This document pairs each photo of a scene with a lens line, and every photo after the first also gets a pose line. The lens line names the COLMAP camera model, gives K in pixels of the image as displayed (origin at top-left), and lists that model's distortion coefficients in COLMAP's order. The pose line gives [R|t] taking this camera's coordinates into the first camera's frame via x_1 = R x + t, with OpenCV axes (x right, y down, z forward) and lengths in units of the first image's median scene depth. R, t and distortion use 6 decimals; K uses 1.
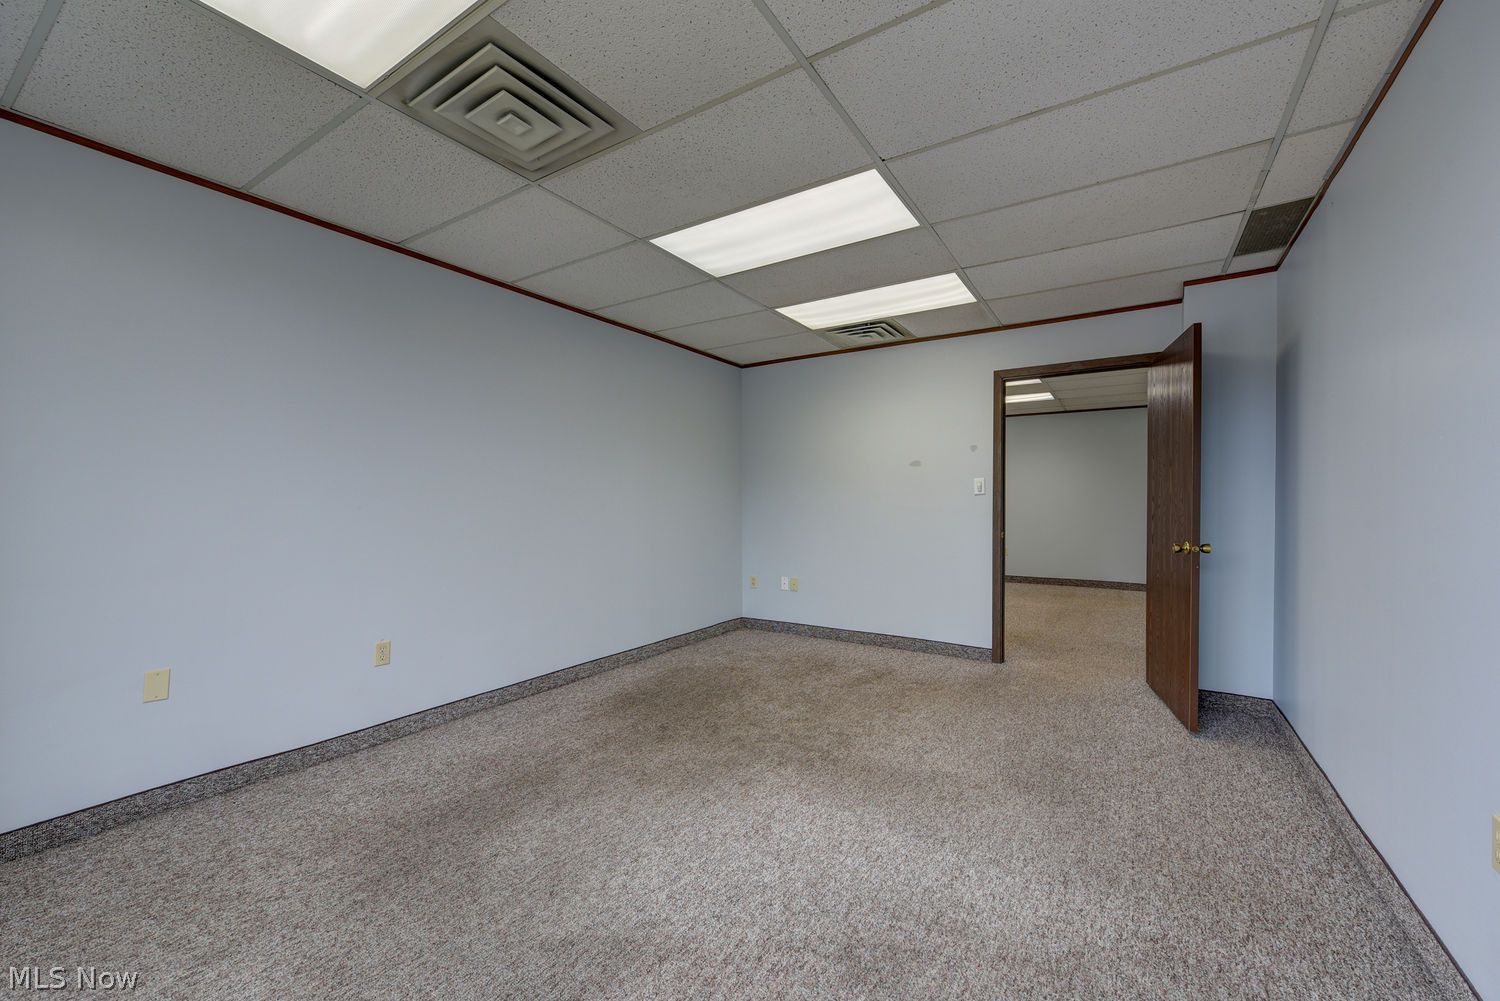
lens RADIAL K [[593.8, 0, 749.0], [0, 593.8, 507.2], [0, 0, 1]] dist [0.002088, -0.000523]
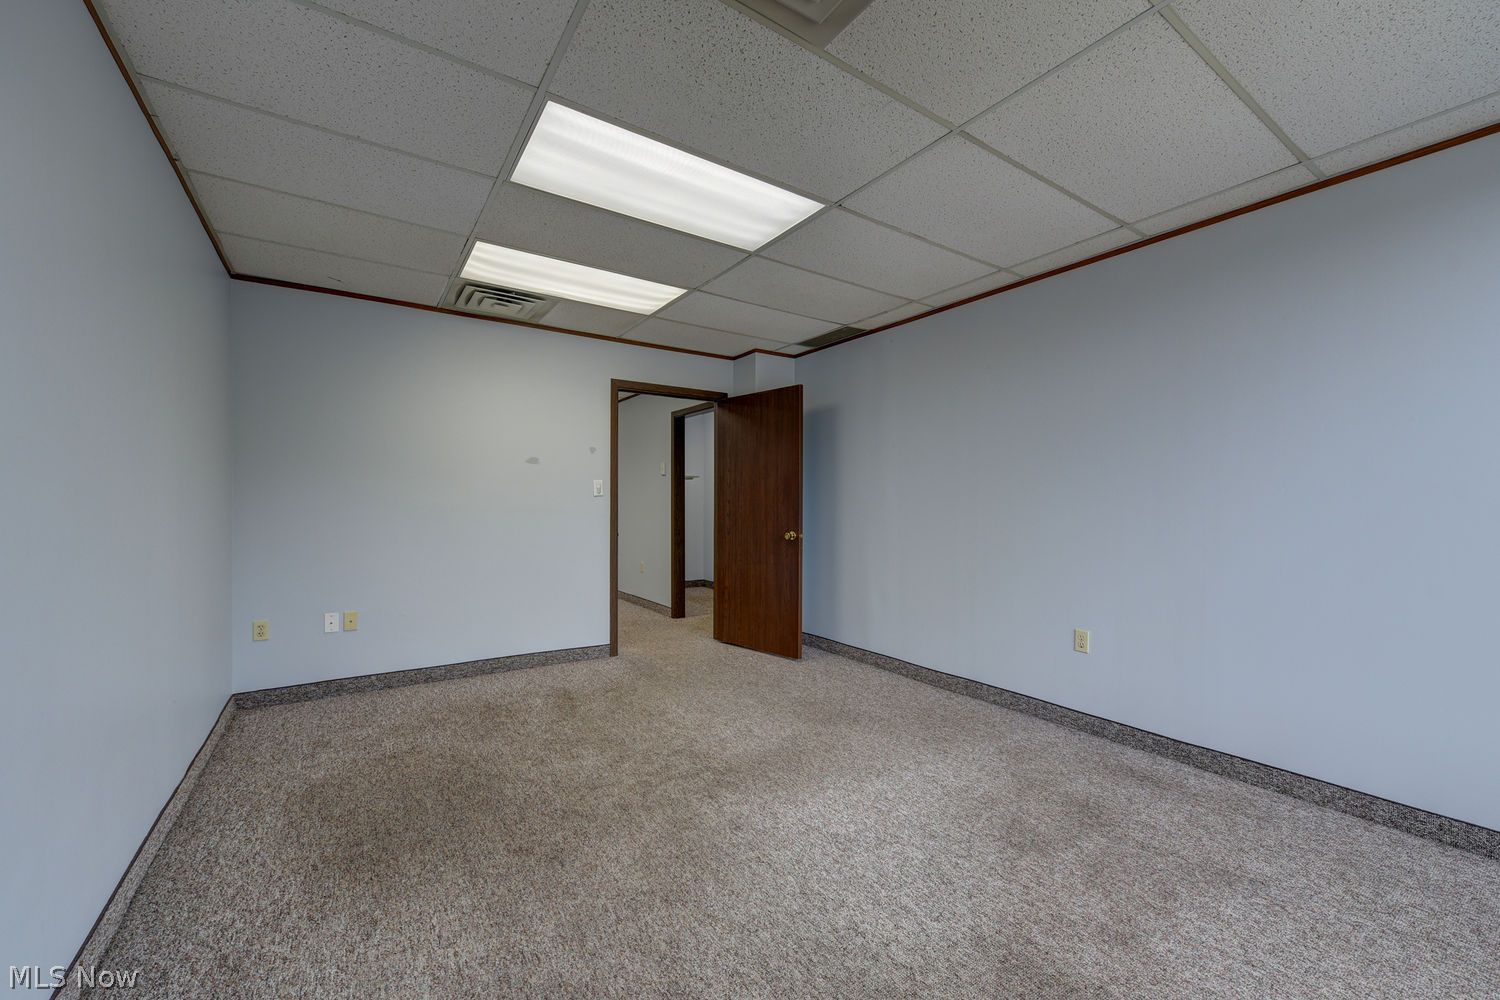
lens RADIAL K [[593.8, 0, 749.0], [0, 593.8, 506.7], [0, 0, 1]] dist [0.002088, -0.000523]
pose [[0.390701, -0.001759, 0.920516, -0.606001], [0.002901, 0.999996, 0.000680, -0.003678], [-0.920513, 0.002405, 0.390705, 0.485880]]
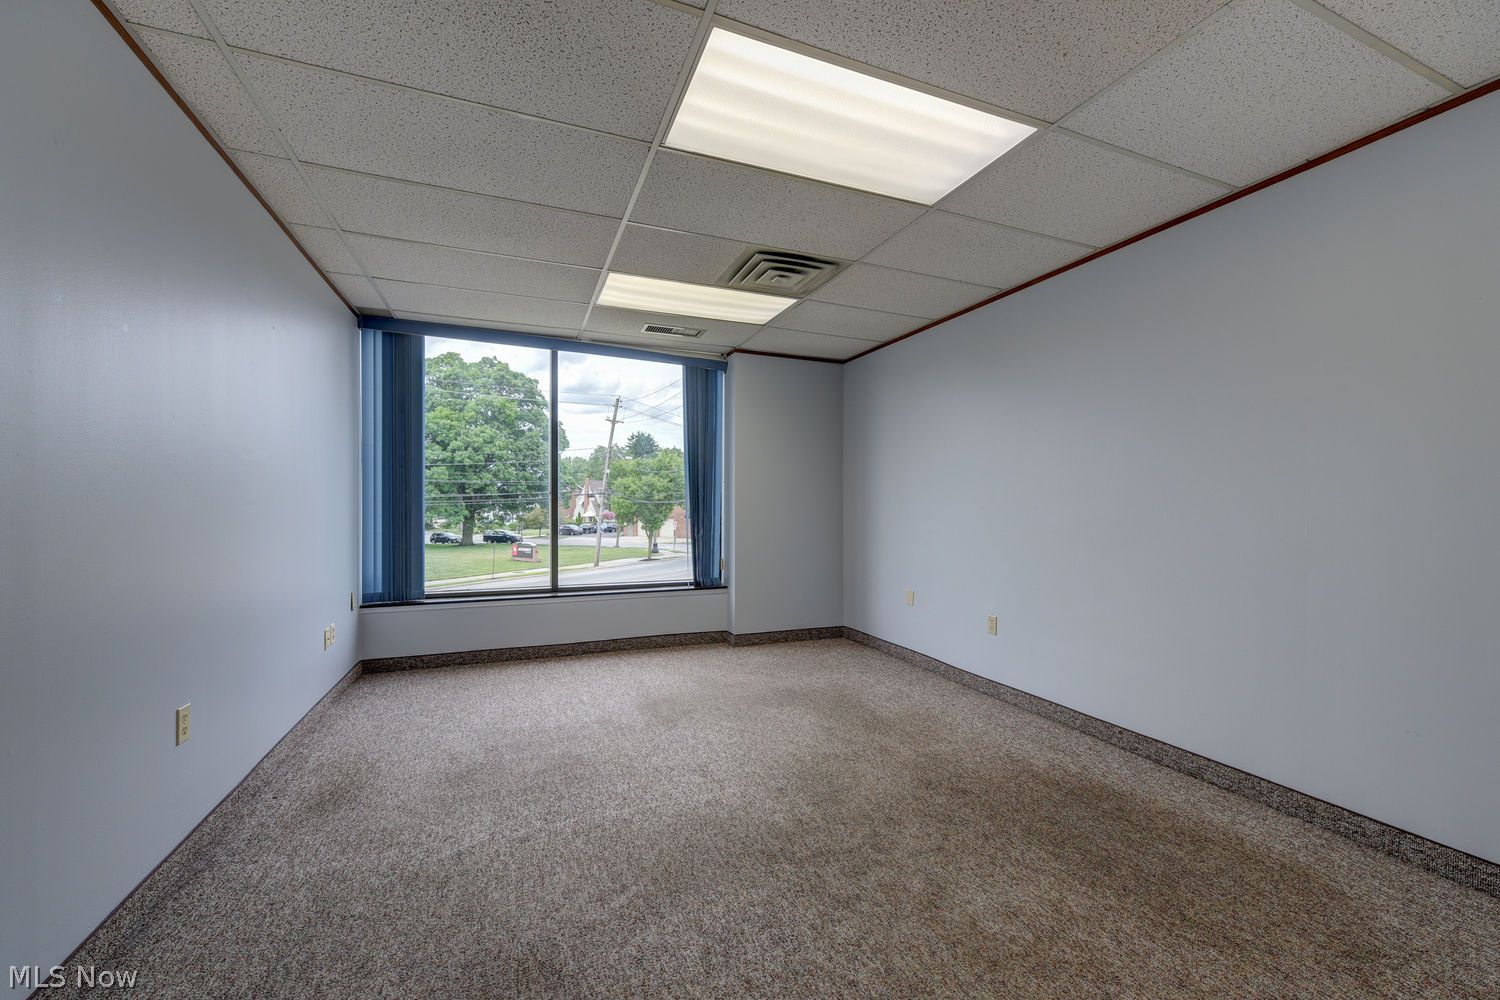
lens RADIAL K [[593.8, 0, 749.0], [0, 593.8, 506.7], [0, 0, 1]] dist [0.002088, -0.000523]
pose [[-0.575366, 0.001030, -0.817896, 0.623744], [-0.008312, 0.999940, 0.007106, -0.007959], [0.817854, 0.010887, -0.575323, 1.147309]]
